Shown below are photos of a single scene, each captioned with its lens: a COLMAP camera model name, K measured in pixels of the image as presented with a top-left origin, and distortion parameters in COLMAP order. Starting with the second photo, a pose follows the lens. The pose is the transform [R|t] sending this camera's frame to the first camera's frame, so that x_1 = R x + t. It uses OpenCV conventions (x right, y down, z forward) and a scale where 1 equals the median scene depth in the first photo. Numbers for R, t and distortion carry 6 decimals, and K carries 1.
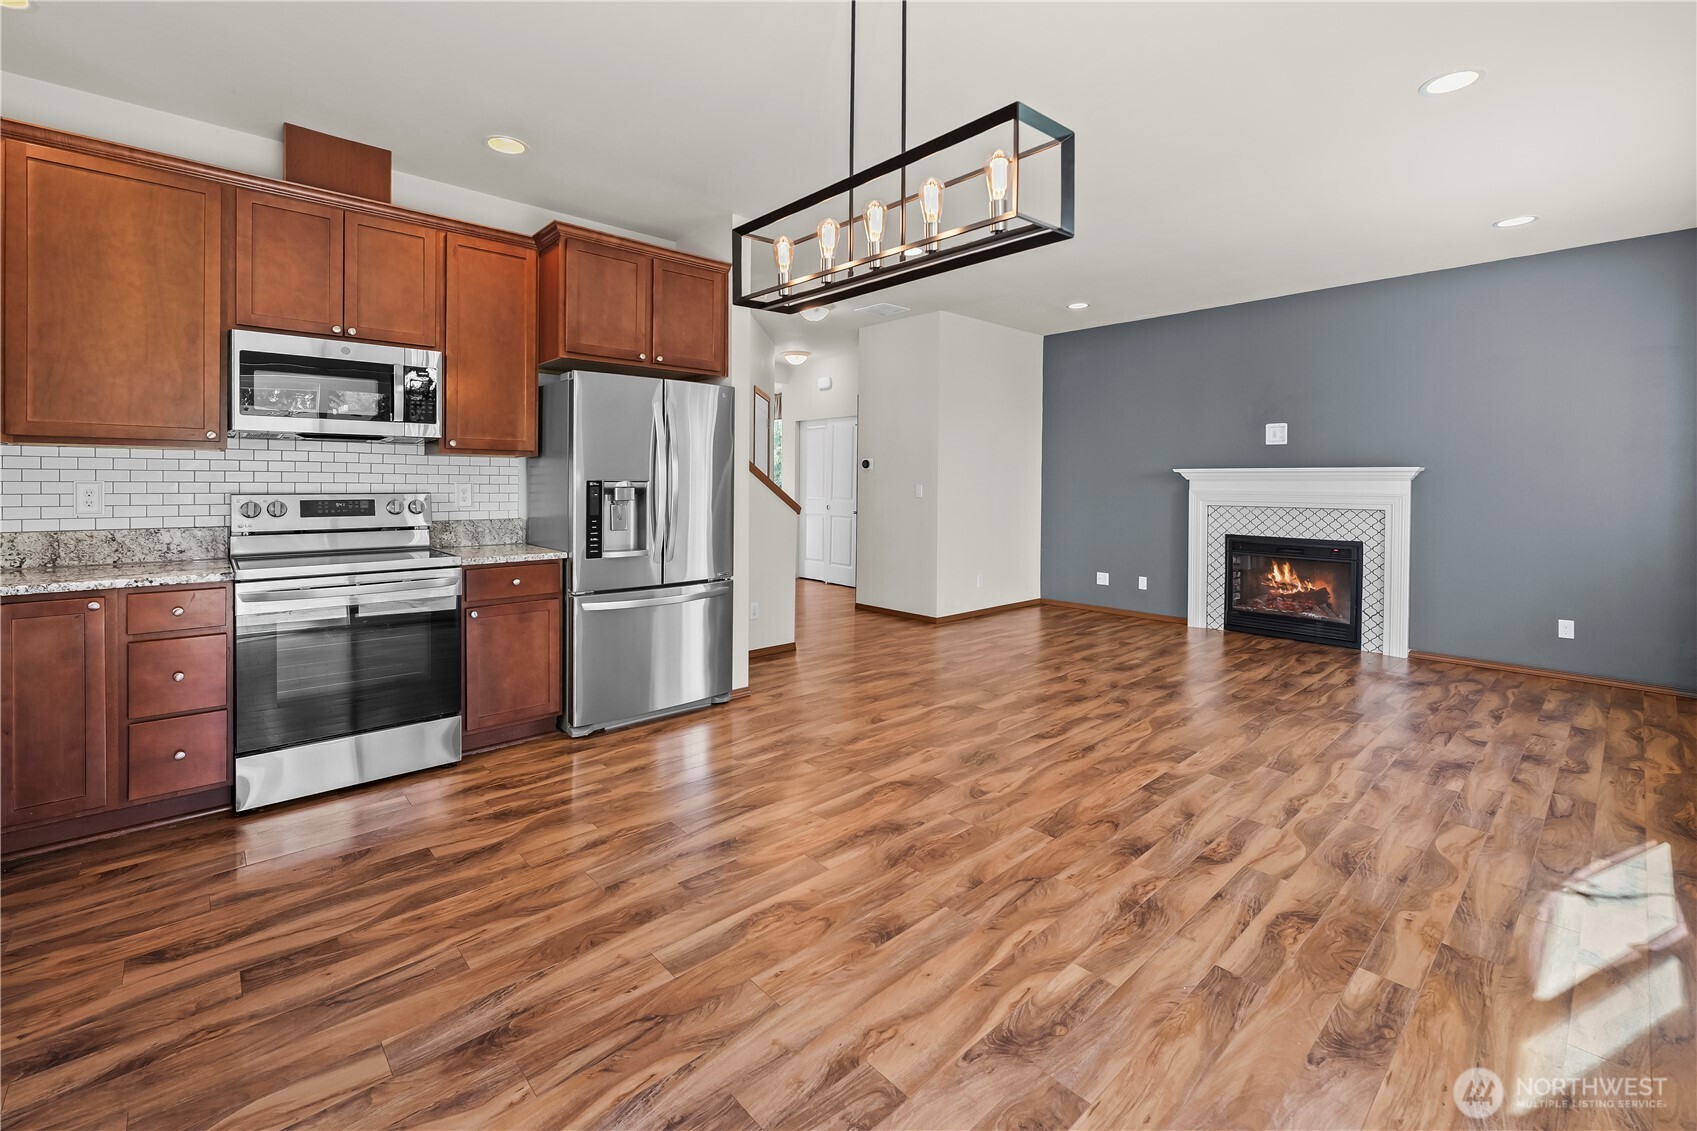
lens RADIAL K [[720.2, 0, 841.3], [0, 720.2, 493.9], [0, 0, 1]] dist [-0.002642, 0.000068]
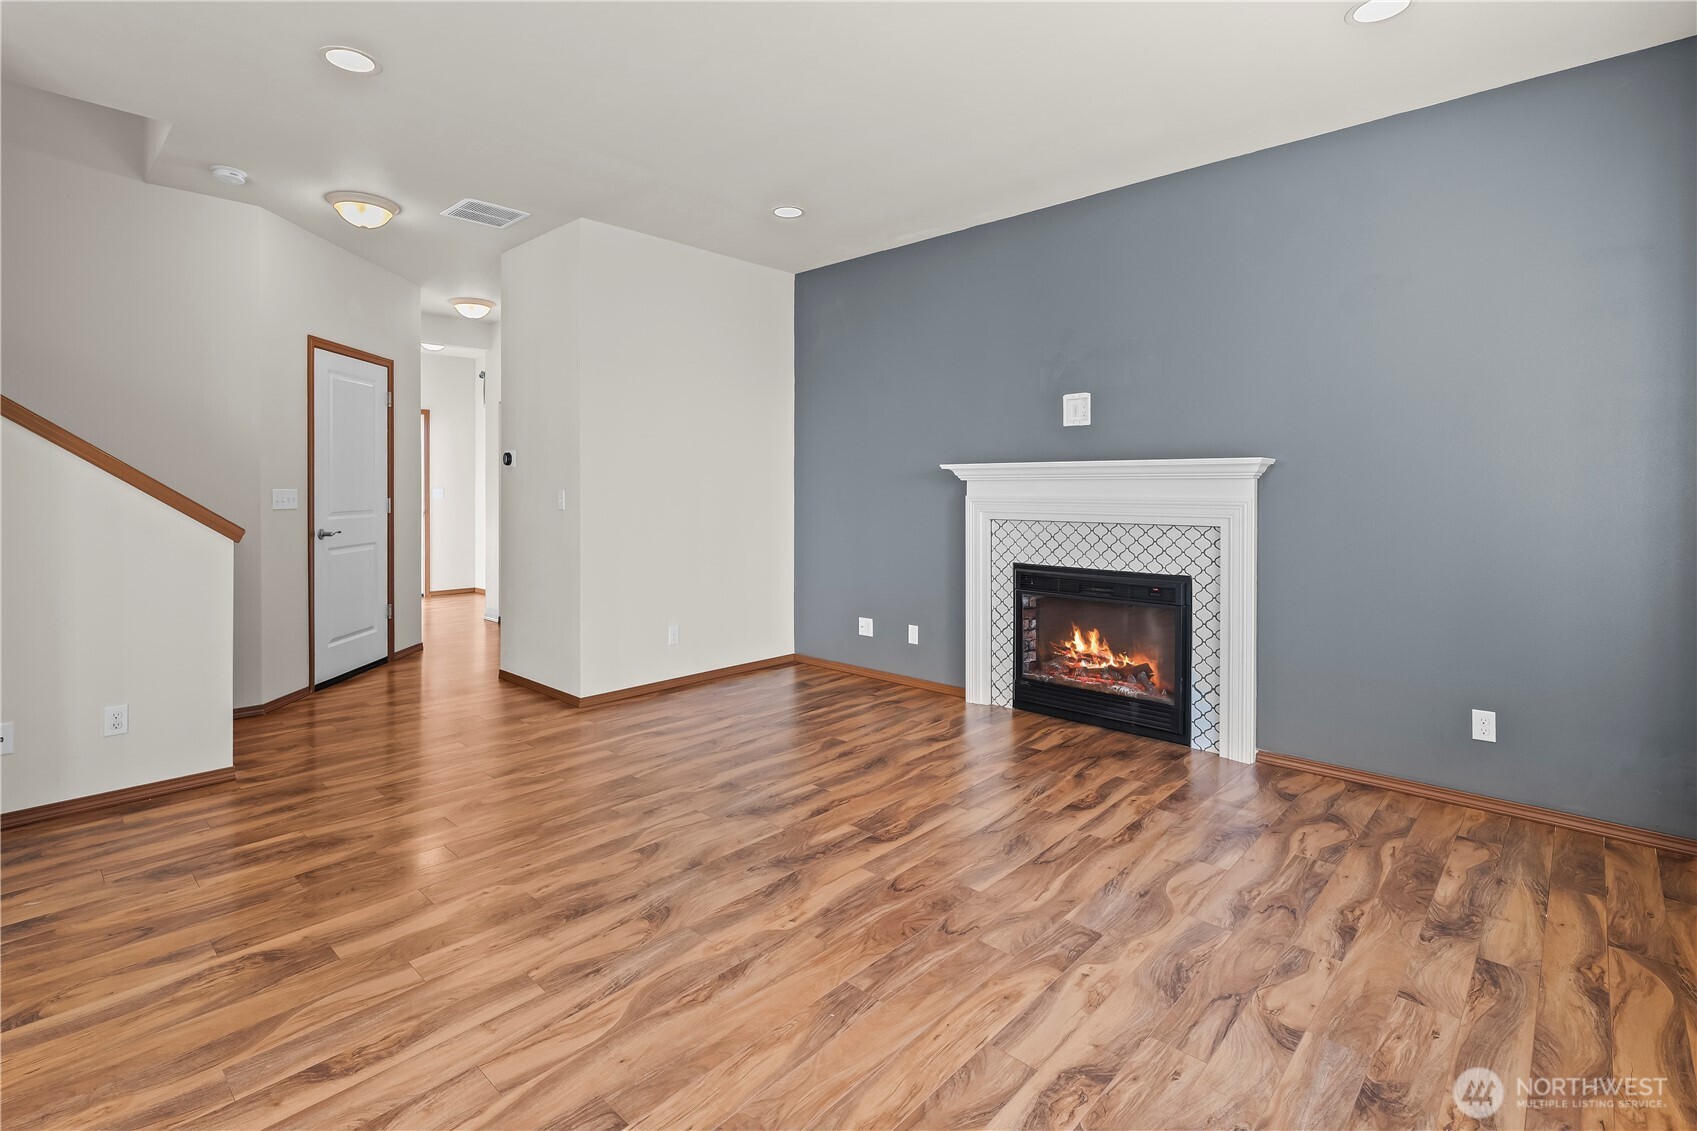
lens RADIAL K [[793.4, 0, 842.8], [0, 793.4, 493.4], [0, 0, 1]] dist [0.000300, -0.000489]
pose [[0.996645, -0.004653, 0.081717, 0.469084], [0.005418, 0.999943, -0.009146, -0.002736], [-0.081670, 0.009558, 0.996614, 0.423250]]
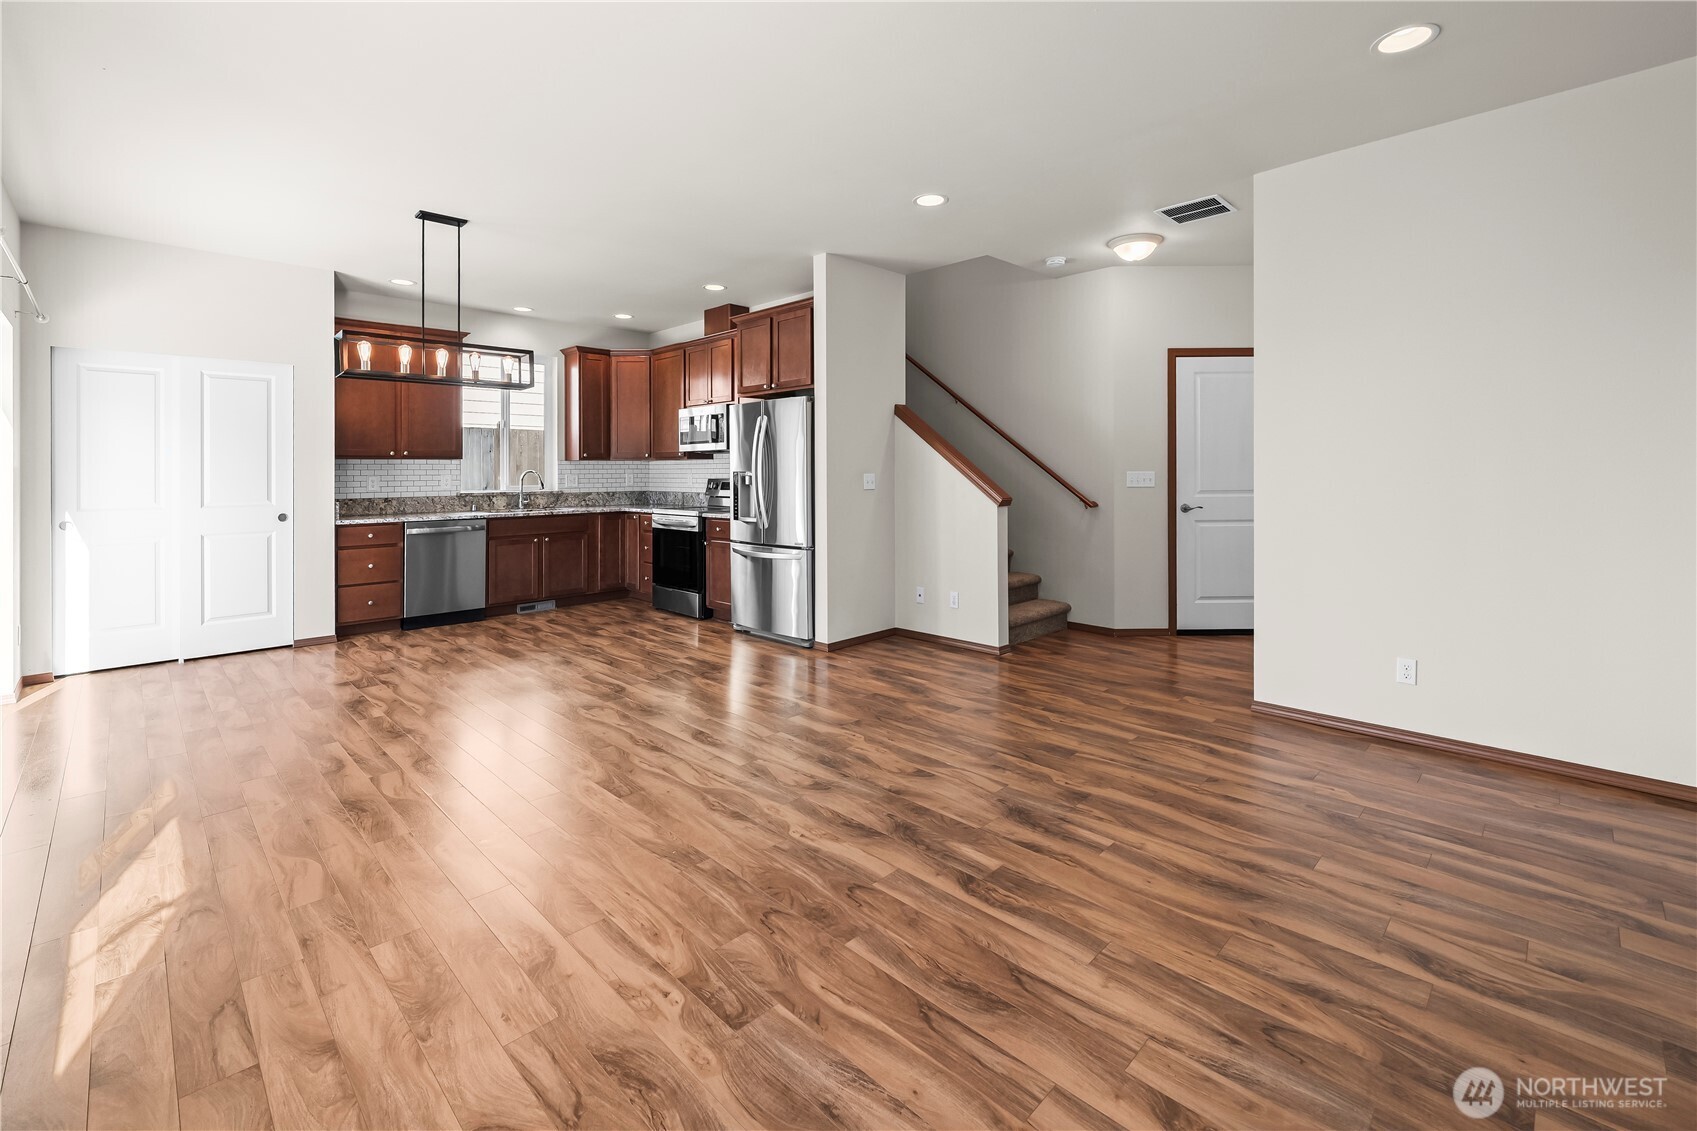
lens RADIAL K [[730.6, 0, 845.9], [0, 730.6, 467.9], [0, 0, 1]] dist [0.001125, 0.000043]
pose [[0.045055, -0.010543, -0.998929, 1.081922], [-0.010182, 0.999888, -0.011013, -0.009335], [0.998933, 0.010667, 0.044943, 0.979102]]
